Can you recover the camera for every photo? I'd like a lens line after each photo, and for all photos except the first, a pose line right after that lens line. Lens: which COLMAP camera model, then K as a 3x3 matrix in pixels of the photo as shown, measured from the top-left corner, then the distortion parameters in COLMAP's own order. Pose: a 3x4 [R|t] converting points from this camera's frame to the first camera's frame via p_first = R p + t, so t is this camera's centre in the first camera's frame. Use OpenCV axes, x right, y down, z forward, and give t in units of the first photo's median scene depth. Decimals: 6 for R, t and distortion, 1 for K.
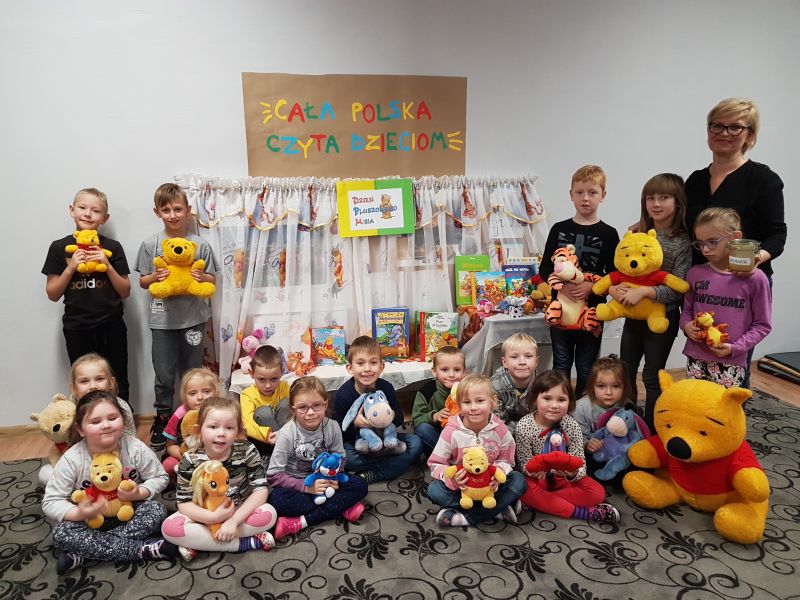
lens RADIAL K [[625.2, 0, 379.7], [0, 625.2, 328.2], [0, 0, 1]] dist [-0.026913, 0.016575]
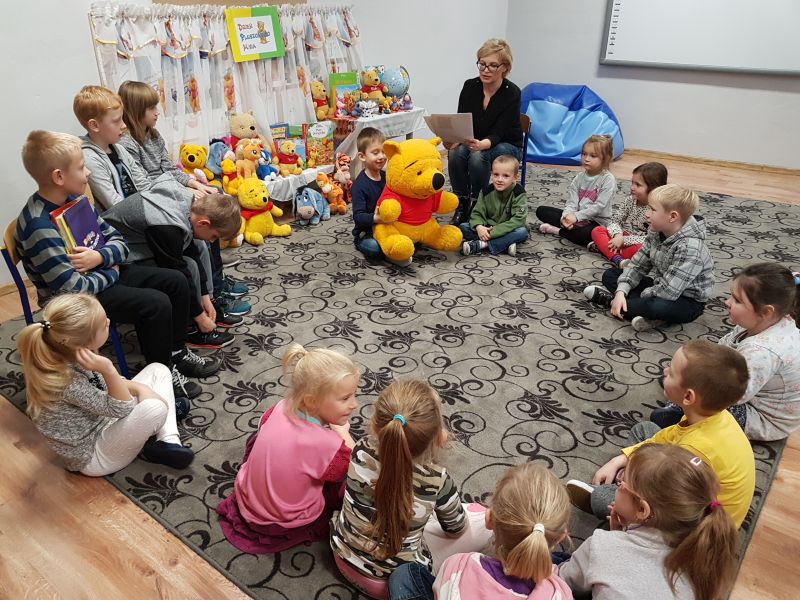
lens RADIAL K [[625.2, 0, 401.2], [0, 625.2, 330.9], [0, 0, 1]] dist [-0.026913, 0.016575]
pose [[0.767979, -0.296828, 0.567539, -0.619614], [0.160067, 0.946955, 0.278667, 0.050966], [-0.620150, -0.123166, 0.774754, -0.126305]]
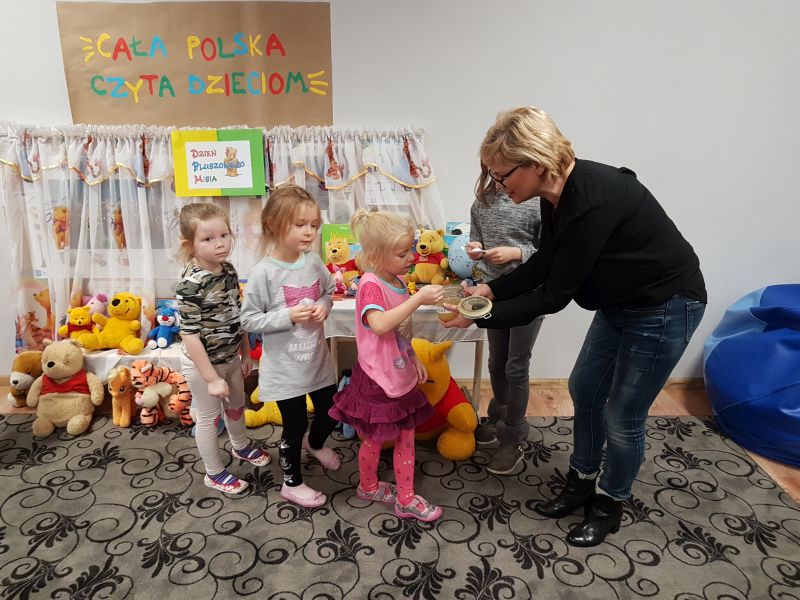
lens RADIAL K [[625.2, 0, 390.1], [0, 625.2, 316.2], [0, 0, 1]] dist [-0.026913, 0.016575]
pose [[0.977964, 0.080125, -0.192786, 0.404894], [-0.067184, 0.995084, 0.072763, -0.063557], [0.197668, -0.058207, 0.978539, 0.206944]]
